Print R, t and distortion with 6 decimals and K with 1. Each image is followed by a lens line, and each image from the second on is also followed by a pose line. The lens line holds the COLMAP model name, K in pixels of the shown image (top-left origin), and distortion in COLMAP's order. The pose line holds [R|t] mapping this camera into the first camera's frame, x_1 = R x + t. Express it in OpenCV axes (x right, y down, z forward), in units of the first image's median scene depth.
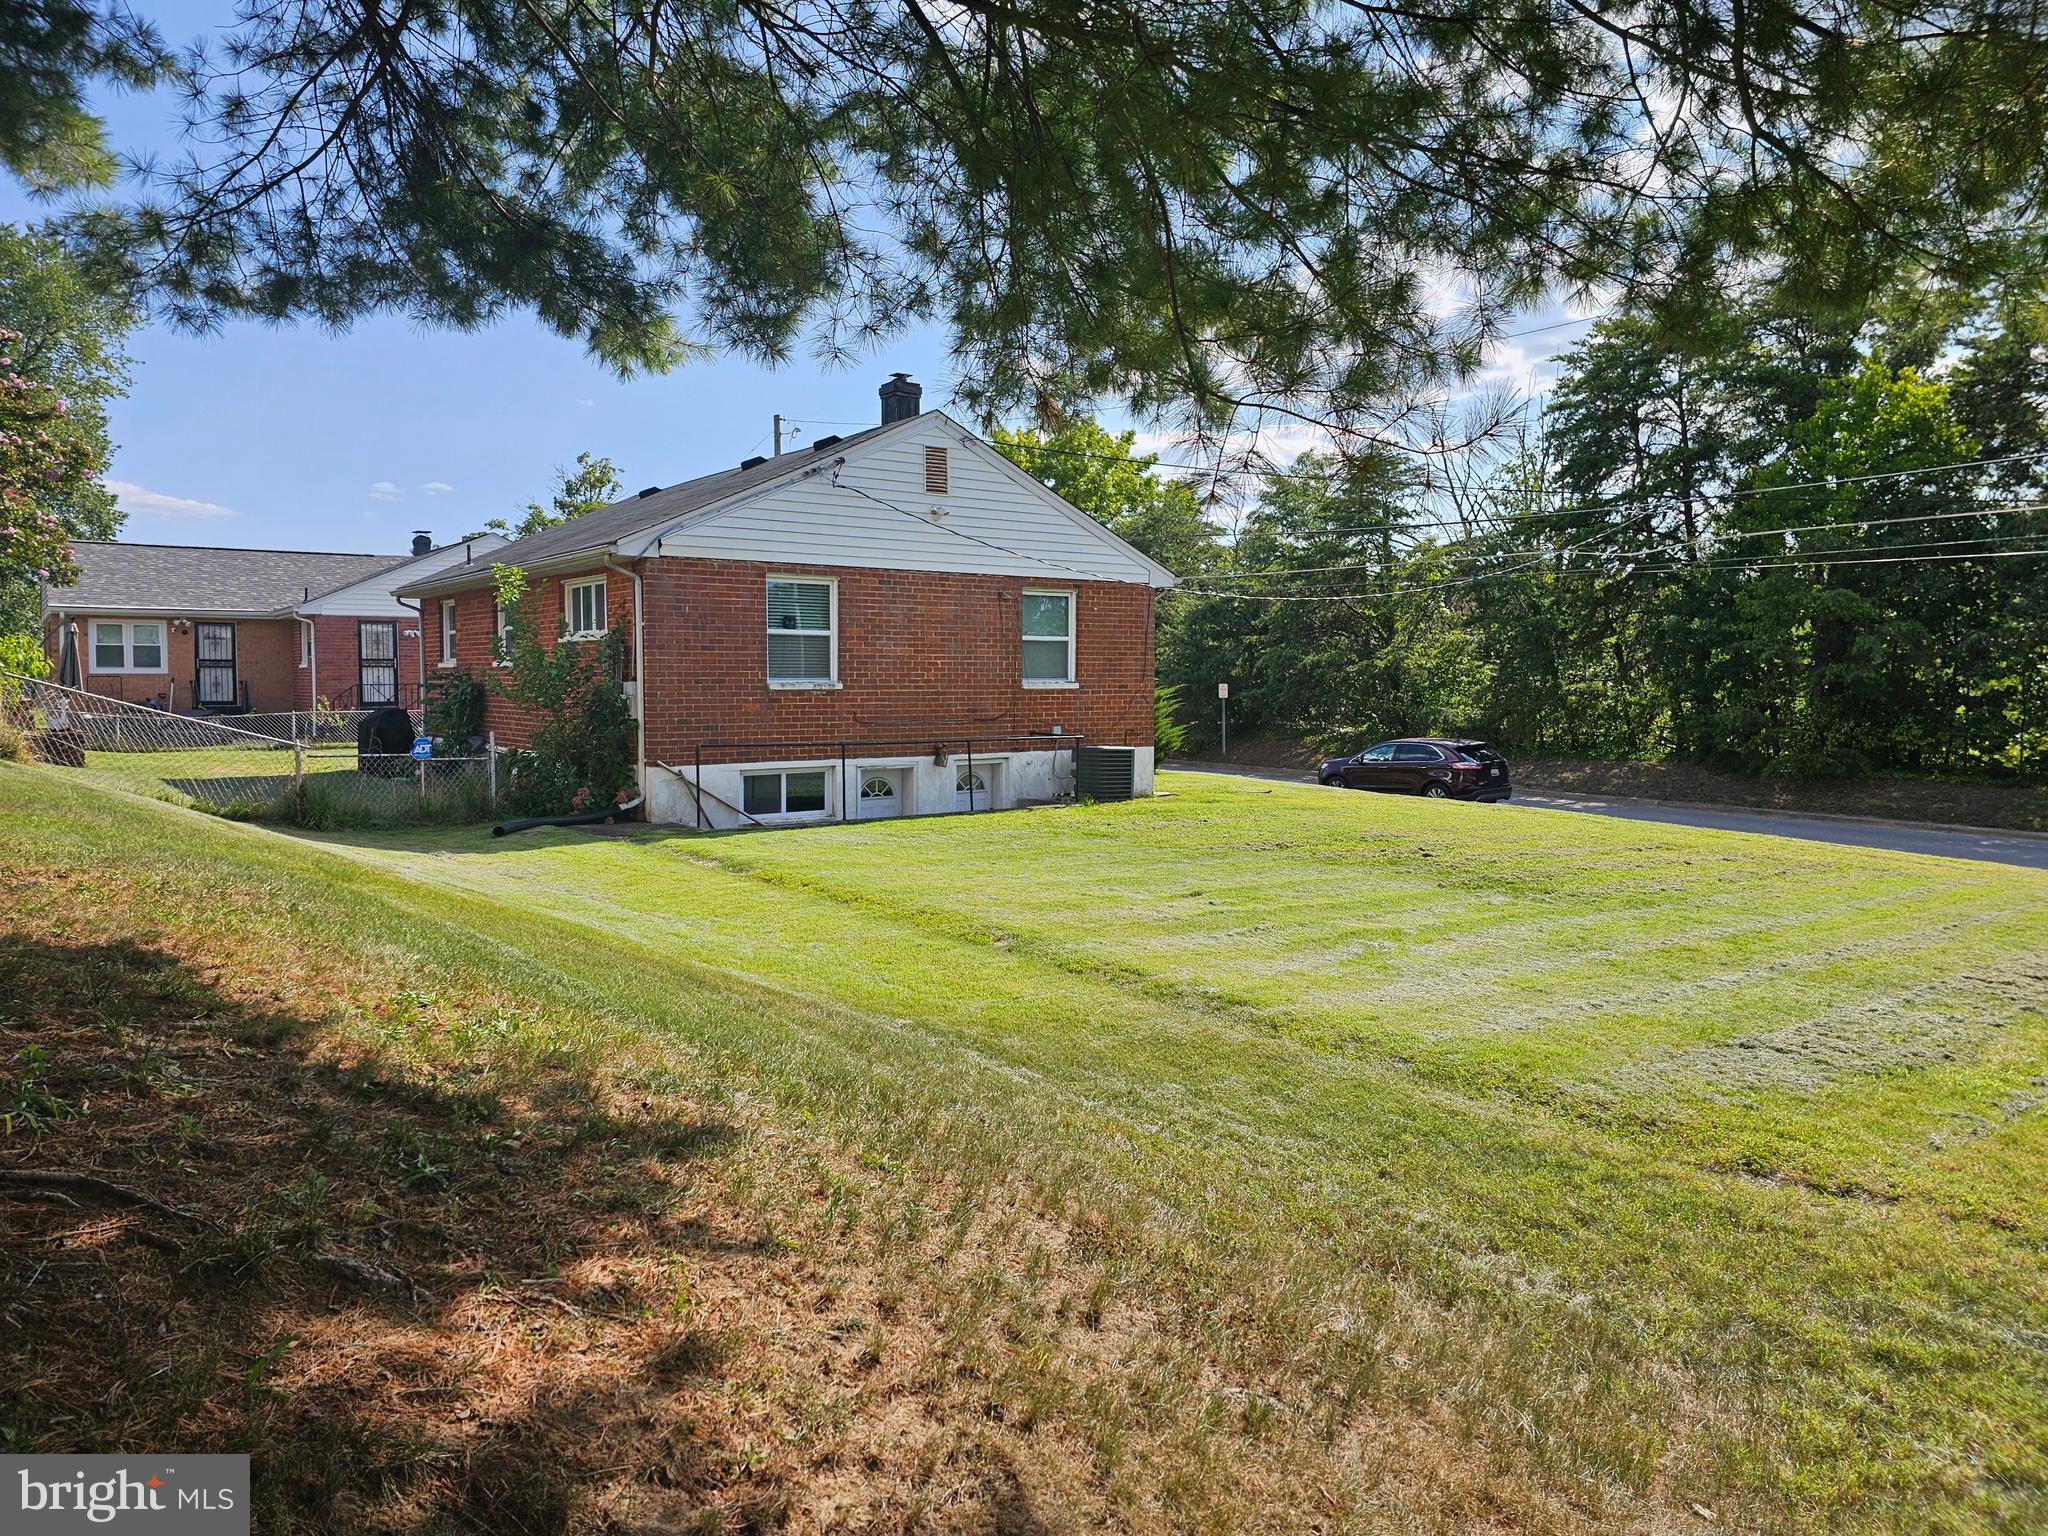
lens RADIAL K [[1352.5, 0, 1030.5], [0, 1352.5, 762.3], [0, 0, 1]] dist [0.069319, -0.054076]
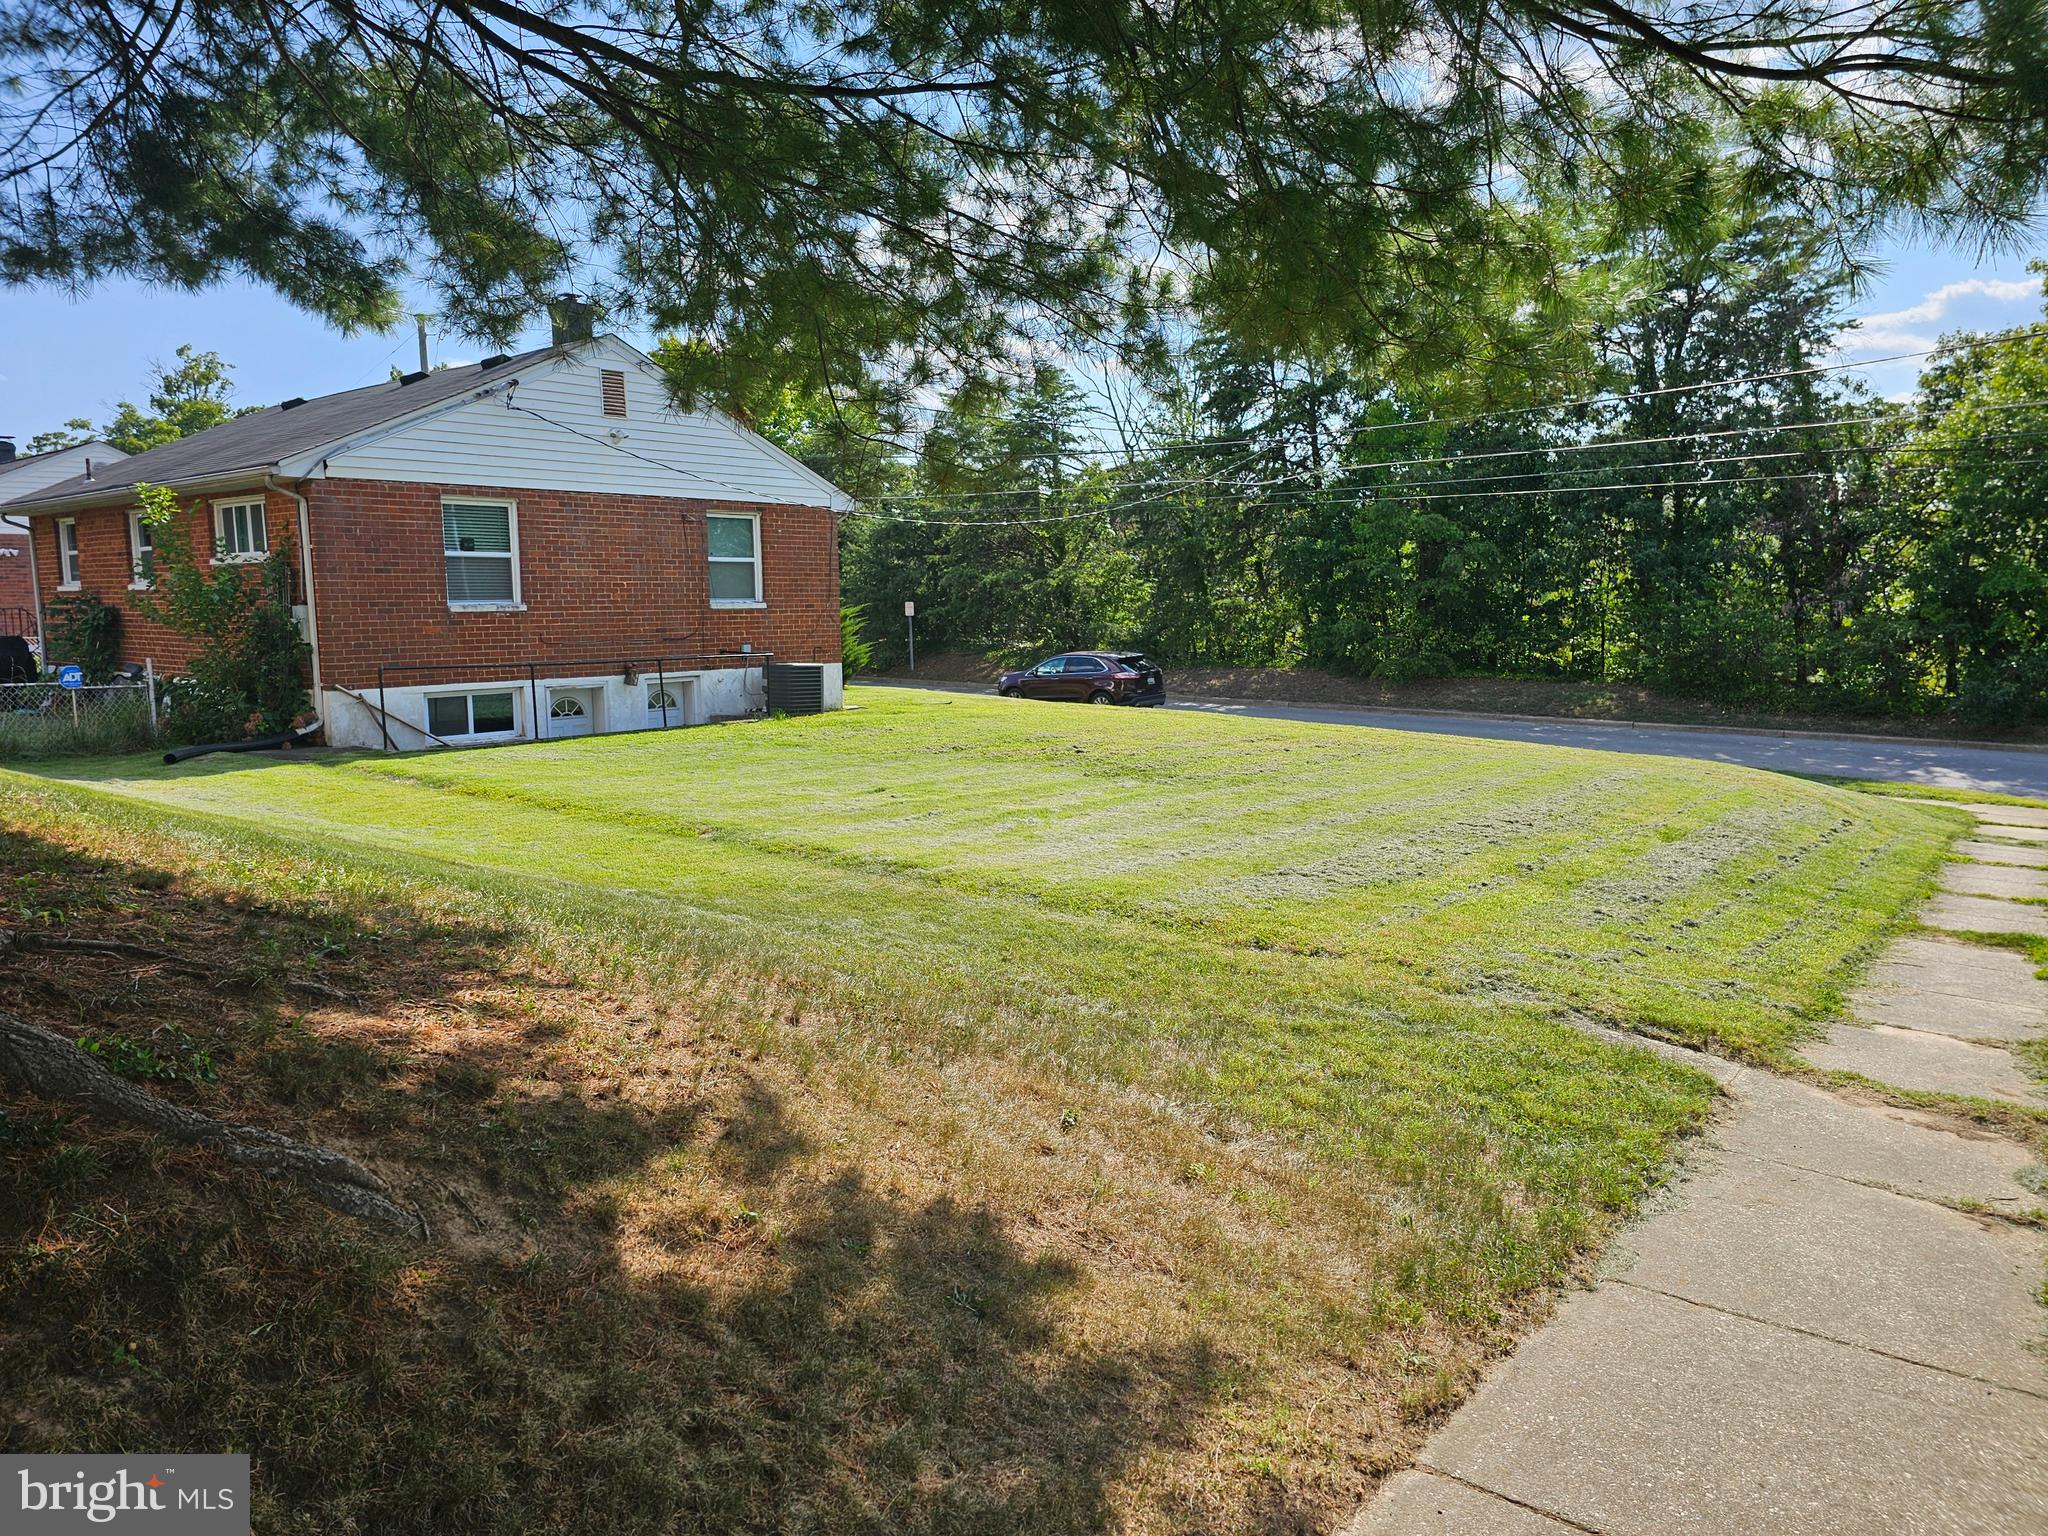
lens RADIAL K [[1352.5, 0, 1040.3], [0, 1352.5, 764.7], [0, 0, 1]] dist [0.069319, -0.054076]
pose [[0.972549, -0.037175, 0.229708, -0.005913], [0.022761, 0.997620, 0.065085, 0.004350], [-0.231581, -0.058070, 0.971081, -0.120928]]
